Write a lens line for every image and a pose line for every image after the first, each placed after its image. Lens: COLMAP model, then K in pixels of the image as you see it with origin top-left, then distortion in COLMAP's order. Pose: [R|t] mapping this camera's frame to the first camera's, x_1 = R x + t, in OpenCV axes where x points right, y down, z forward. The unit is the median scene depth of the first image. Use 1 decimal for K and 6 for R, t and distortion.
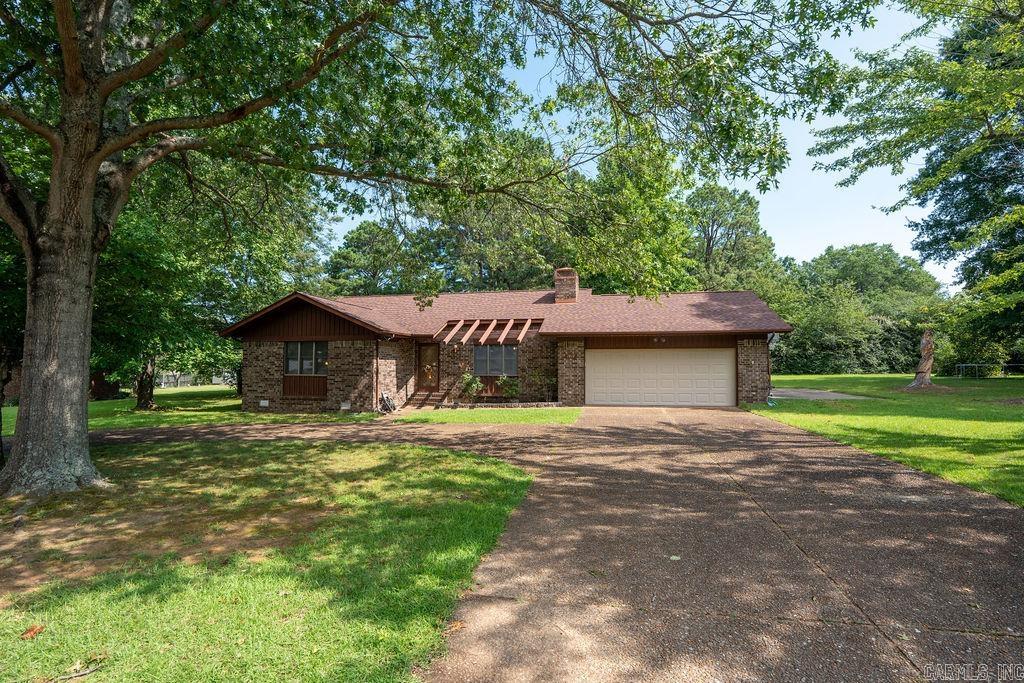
lens RADIAL K [[483.8, 0, 512.0], [0, 483.8, 341.5], [0, 0, 1]] dist [-0.071326, 0.031187]
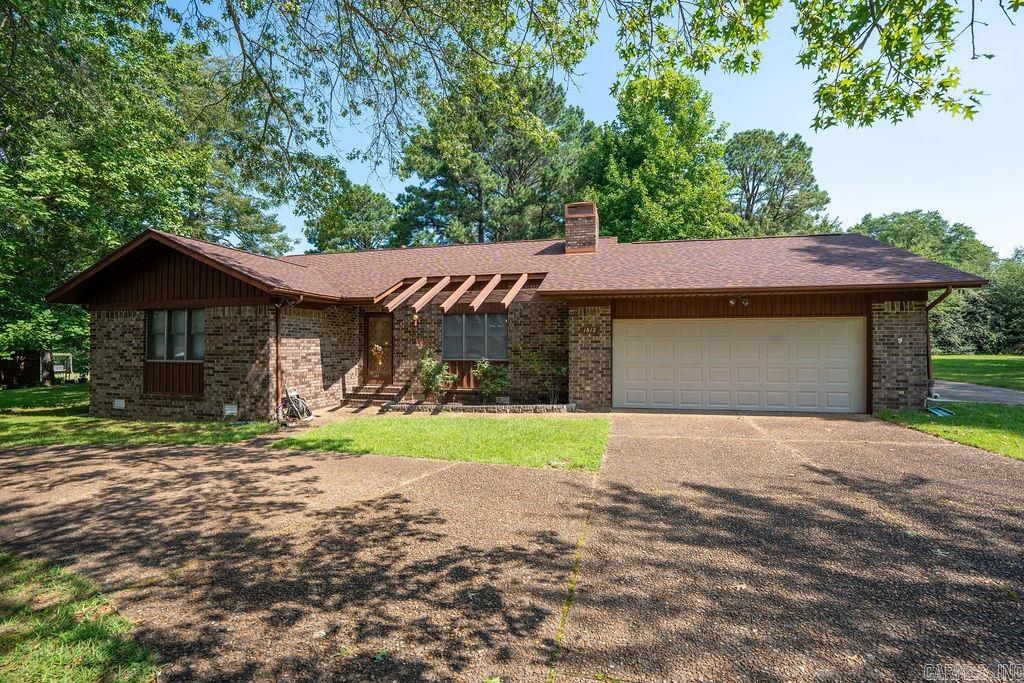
lens RADIAL K [[472.5, 0, 512.0], [0, 472.5, 341.5], [0, 0, 1]] dist [-0.071999, 0.029617]
pose [[0.999580, -0.001963, -0.028928, 0.039535], [0.003215, 0.999058, 0.043287, 0.018139], [0.028815, -0.043361, 0.998644, 0.390035]]
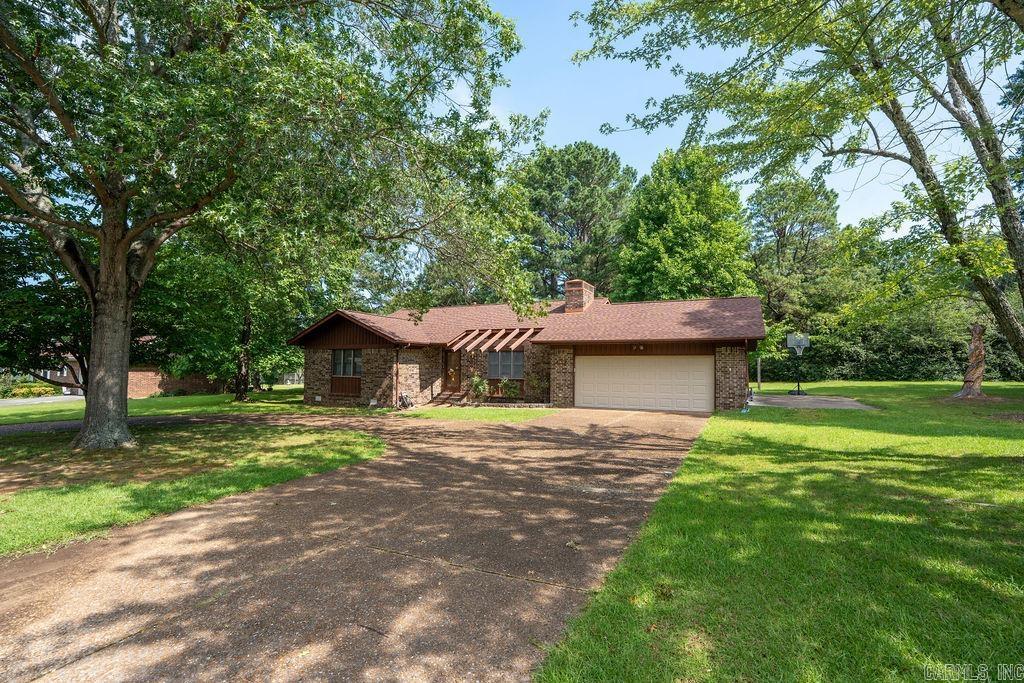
lens RADIAL K [[472.5, 0, 512.0], [0, 472.5, 341.5], [0, 0, 1]] dist [-0.071999, 0.029617]
pose [[0.969674, -0.005563, -0.244338, 0.274612], [0.004835, 0.999982, -0.003579, -0.013407], [0.244353, 0.002289, 0.969684, -0.068845]]
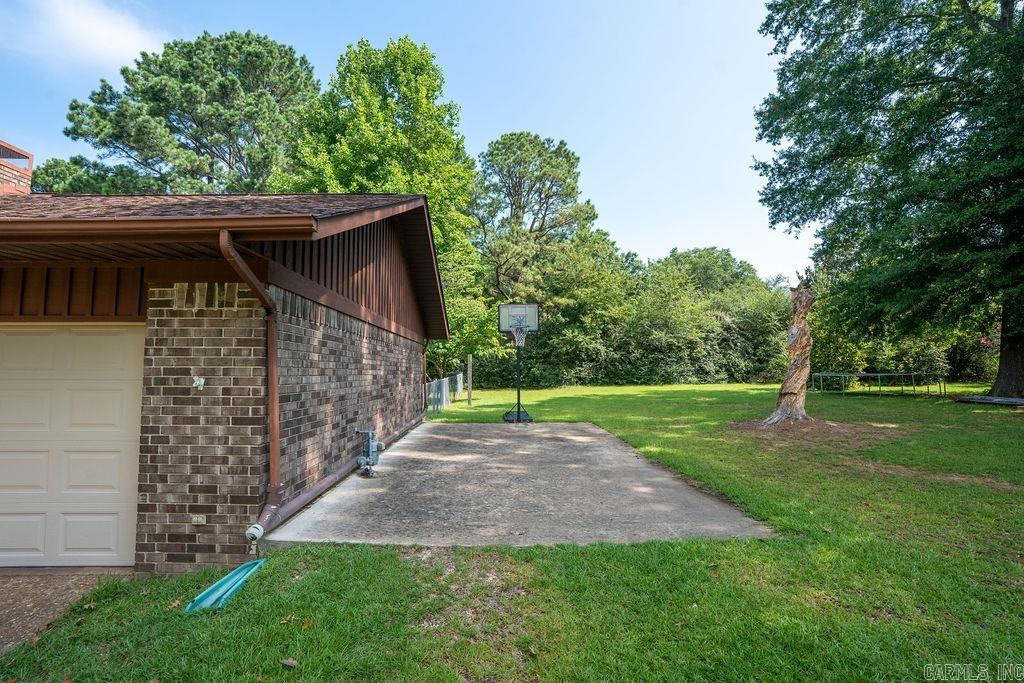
lens RADIAL K [[472.5, 0, 512.0], [0, 472.5, 341.5], [0, 0, 1]] dist [-0.071999, 0.029617]
pose [[0.969422, 0.014692, 0.244959, 0.549293], [-0.012570, 0.999869, -0.010225, 0.022881], [-0.245077, 0.006833, 0.969480, 0.690476]]
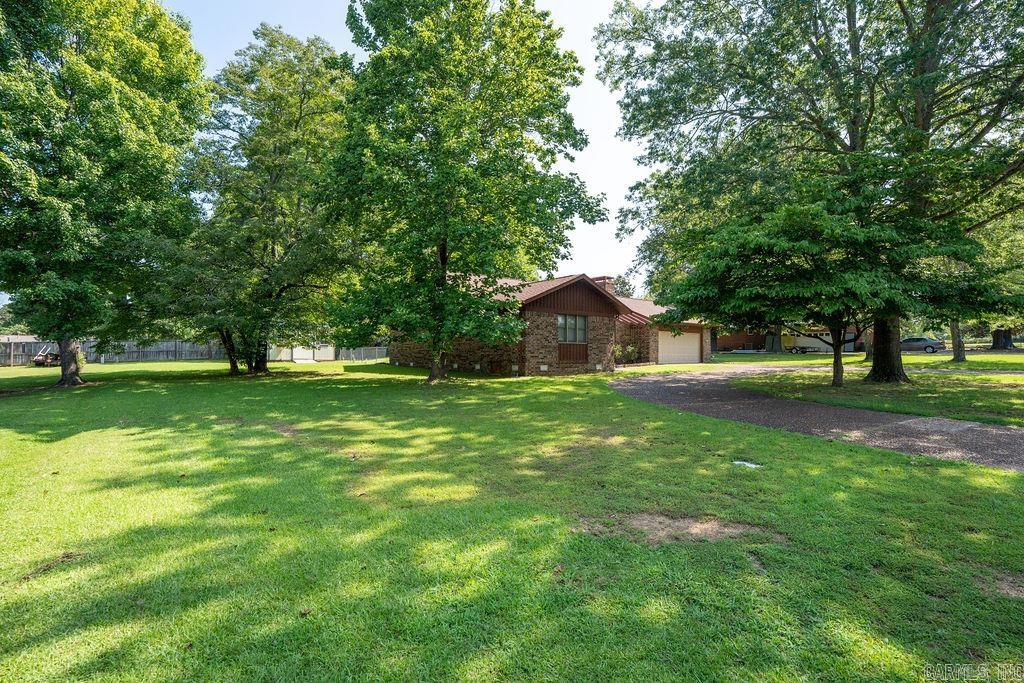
lens RADIAL K [[483.8, 0, 512.0], [0, 483.8, 341.5], [0, 0, 1]] dist [-0.071326, 0.031187]
pose [[0.645372, 0.026864, 0.763396, -1.418960], [-0.036225, 0.999333, -0.004542, 0.076203], [-0.763009, -0.024723, 0.645915, 0.333275]]
